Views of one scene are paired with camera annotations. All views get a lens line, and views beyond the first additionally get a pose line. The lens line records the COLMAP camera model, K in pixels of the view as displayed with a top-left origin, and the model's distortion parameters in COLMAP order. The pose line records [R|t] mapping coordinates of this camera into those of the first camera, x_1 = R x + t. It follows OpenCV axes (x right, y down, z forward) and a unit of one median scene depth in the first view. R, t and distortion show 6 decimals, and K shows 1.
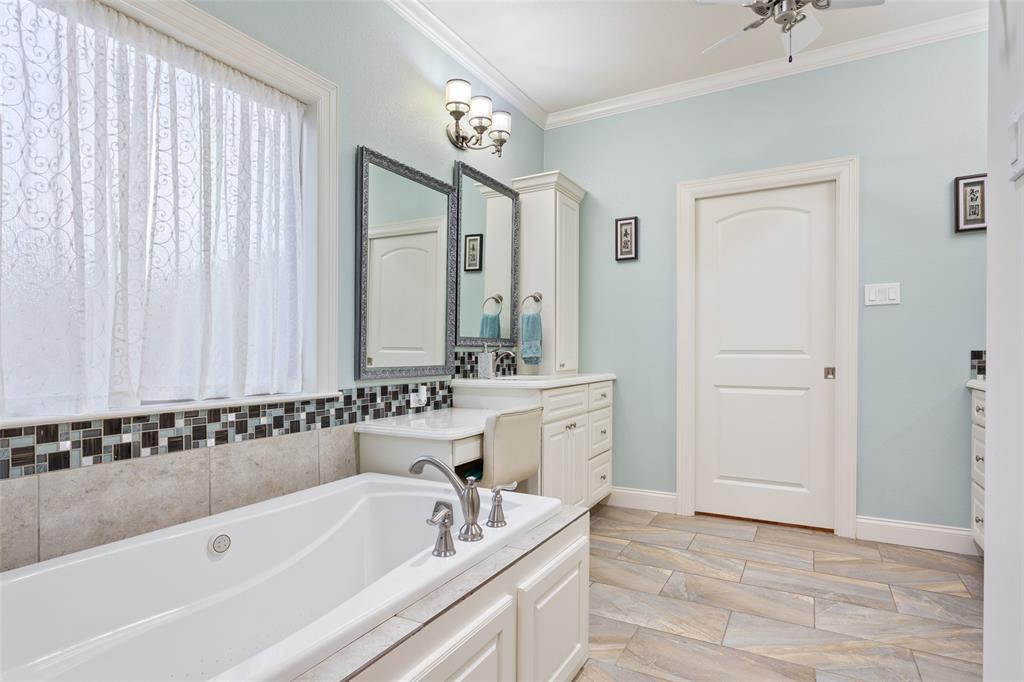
lens RADIAL K [[561.6, 0, 506.4], [0, 561.6, 351.2], [0, 0, 1]] dist [0.000147, 0.000355]
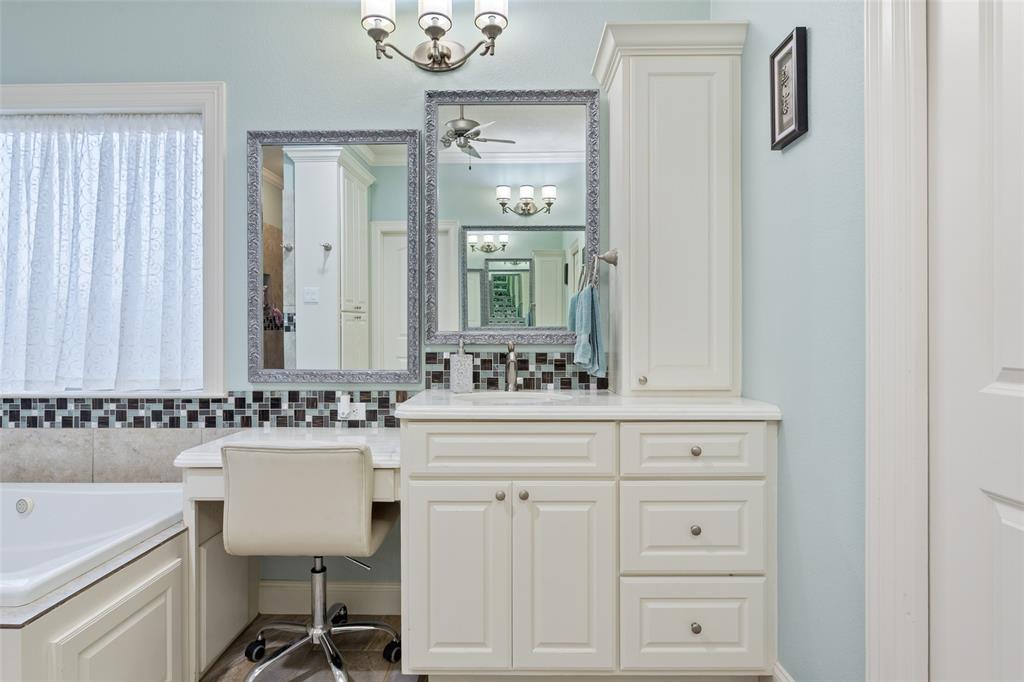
lens RADIAL K [[541.8, 0, 509.0], [0, 541.8, 331.5], [0, 0, 1]] dist [0.001206, 0.000655]
pose [[0.457827, -0.008027, -0.889005, 0.844003], [0.001988, 0.999966, -0.008005, -0.029343], [0.889039, 0.001898, 0.457828, 1.105207]]
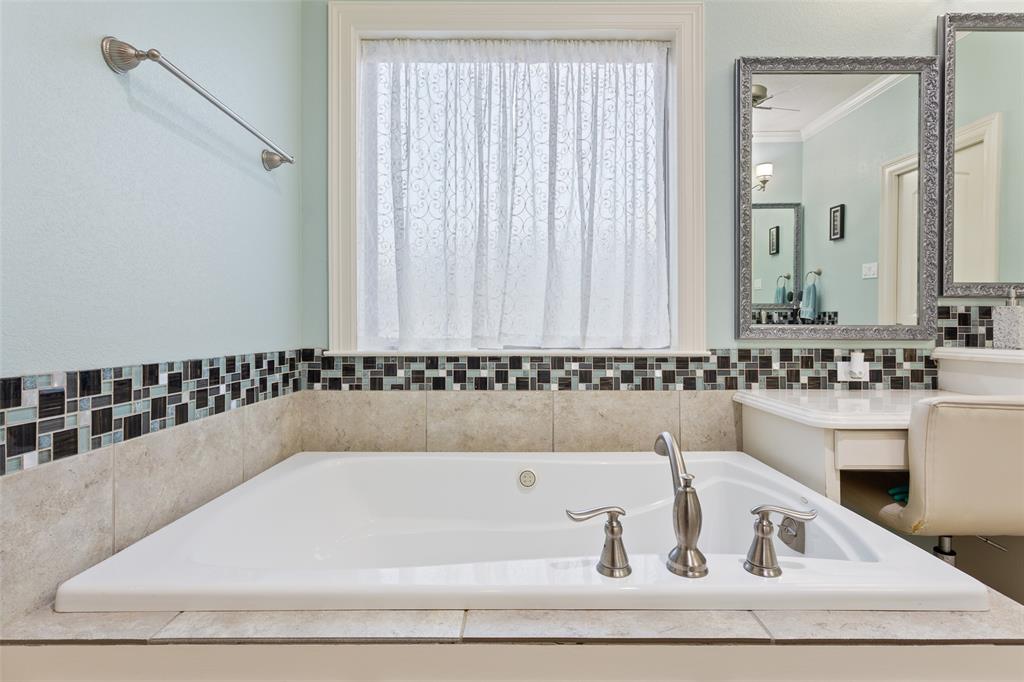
lens RADIAL K [[493.7, 0, 497.3], [0, 493.7, 324.5], [0, 0, 1]] dist [-0.000773, 0.000779]
pose [[0.484983, -0.010320, -0.874463, 0.232023], [-0.003102, 0.999904, -0.013521, 0.046717], [0.874518, 0.009270, 0.484905, 0.377406]]
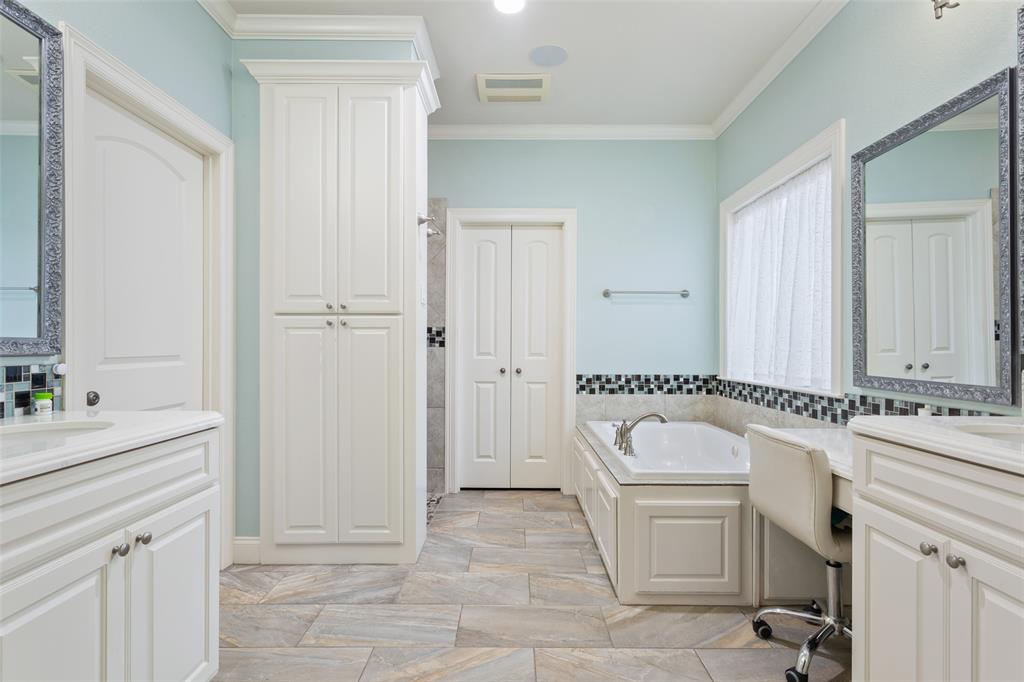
lens RADIAL K [[489.7, 0, 514.9], [0, 489.7, 349.5], [0, 0, 1]] dist [0.000033, 0.000553]
pose [[-0.872570, -0.003494, -0.488477, 0.807667], [-0.008281, 0.999937, 0.007640, -0.019913], [0.488419, 0.010712, -0.872543, 1.675369]]
